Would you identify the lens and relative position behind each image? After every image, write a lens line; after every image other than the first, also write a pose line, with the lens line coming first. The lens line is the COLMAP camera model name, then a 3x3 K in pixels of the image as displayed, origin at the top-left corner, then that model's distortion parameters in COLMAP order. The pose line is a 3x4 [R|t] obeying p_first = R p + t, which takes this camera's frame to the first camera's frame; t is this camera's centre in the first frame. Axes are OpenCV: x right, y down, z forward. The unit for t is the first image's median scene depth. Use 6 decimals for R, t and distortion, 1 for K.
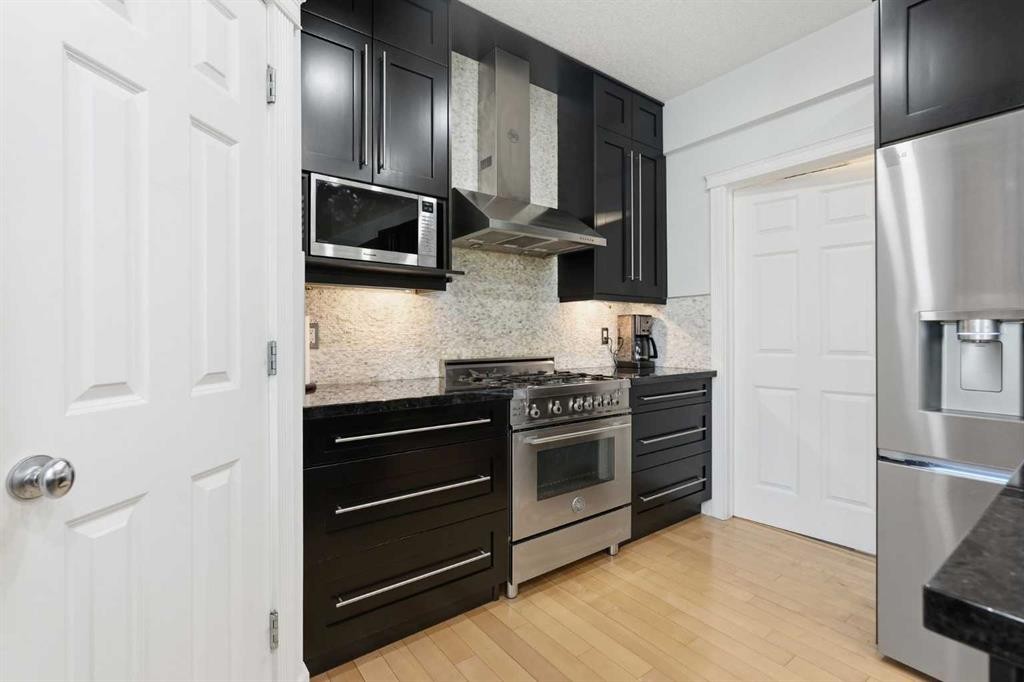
lens RADIAL K [[462.9, 0, 514.5], [0, 462.9, 333.0], [0, 0, 1]] dist [-0.007218, 0.004855]
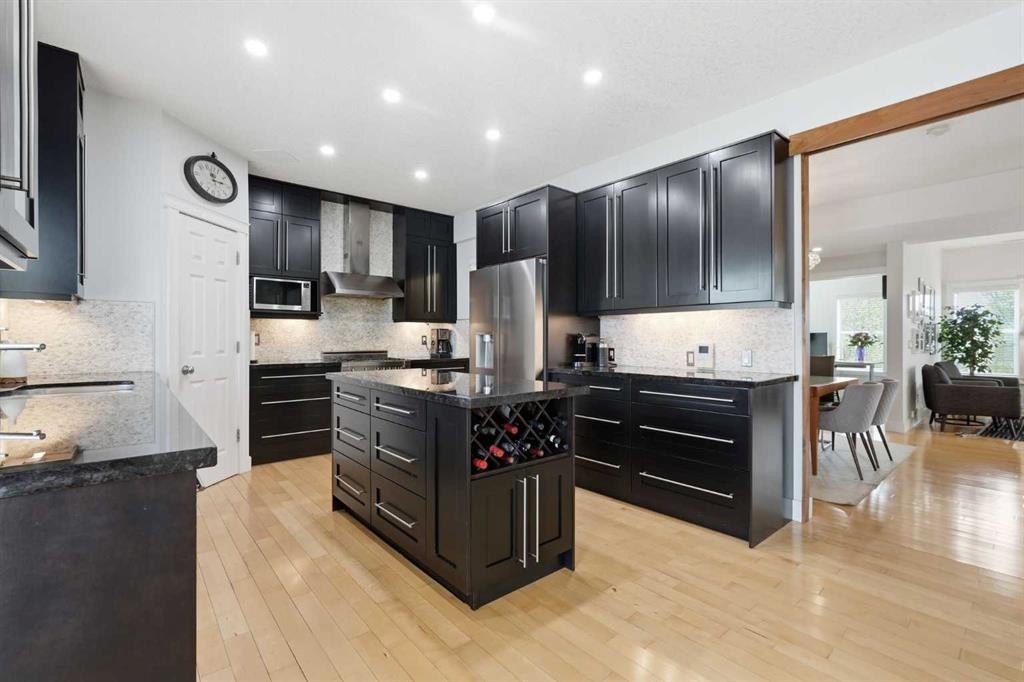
lens RADIAL K [[462.9, 0, 514.7], [0, 462.9, 335.5], [0, 0, 1]] dist [-0.007218, 0.004855]
pose [[0.998419, 0.003982, 0.056062, 0.545206], [-0.003844, 0.999989, -0.002576, -0.010404], [-0.056071, 0.002356, 0.998424, -1.038718]]
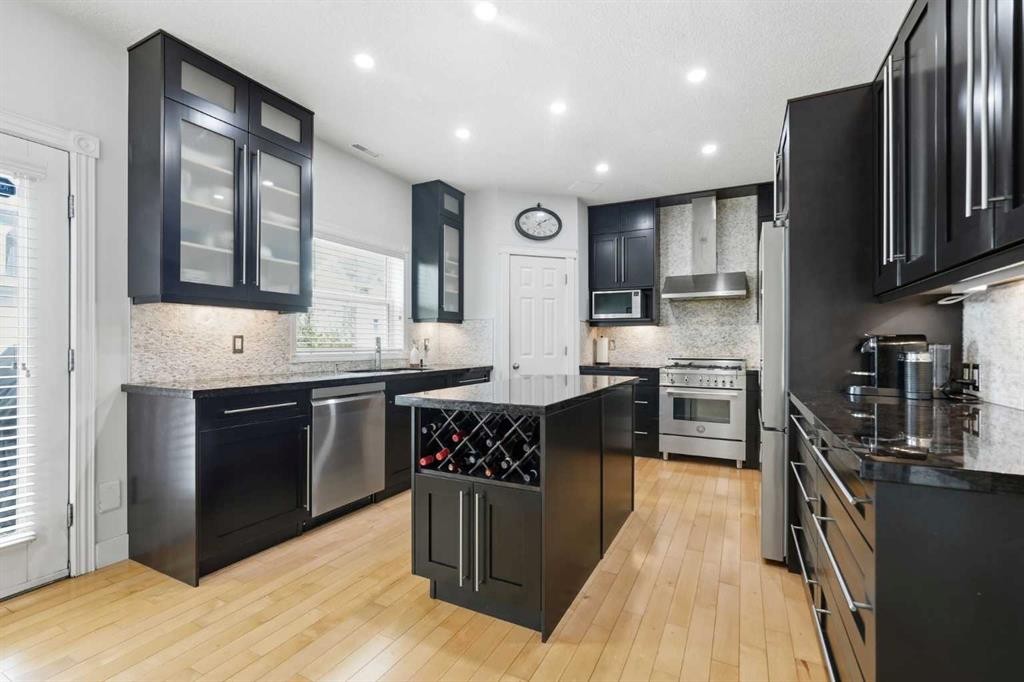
lens RADIAL K [[462.9, 0, 511.1], [0, 462.9, 341.2], [0, 0, 1]] dist [-0.007218, 0.004855]
pose [[0.423189, -0.001176, -0.906041, 1.315750], [0.000238, 0.999999, -0.001187, -0.009798], [0.906041, 0.000286, 0.423189, -0.493595]]
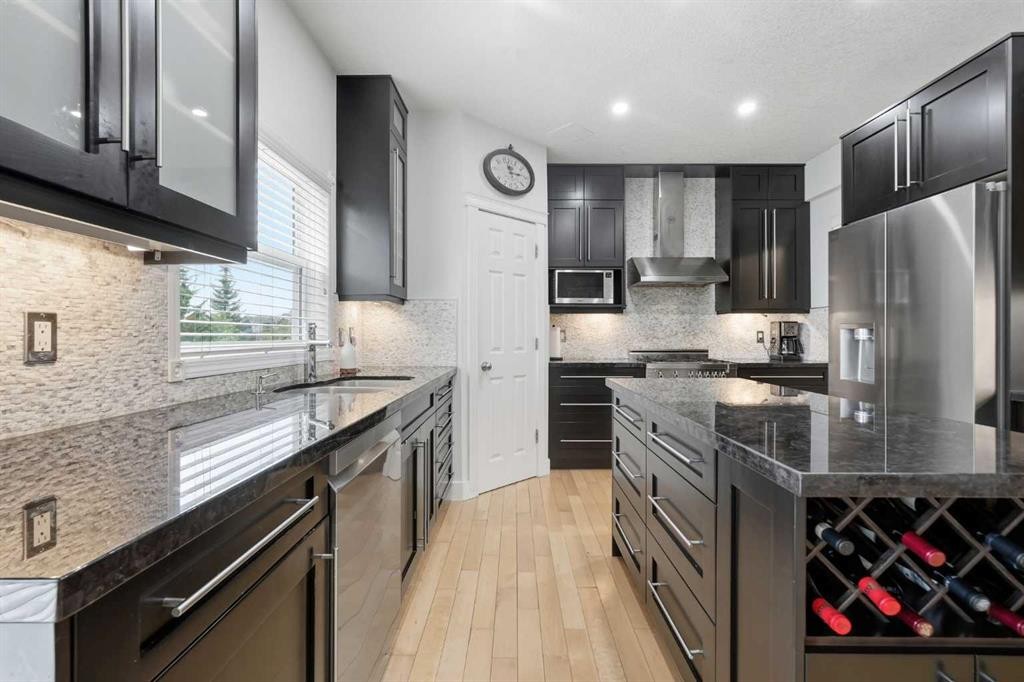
lens RADIAL K [[462.9, 0, 510.3], [0, 462.9, 336.0], [0, 0, 1]] dist [-0.007218, 0.004855]
pose [[0.788653, 0.004272, -0.614824, 0.553625], [0.000543, 0.999971, 0.007644, -0.008571], [0.614839, -0.006362, 0.788627, -0.686378]]
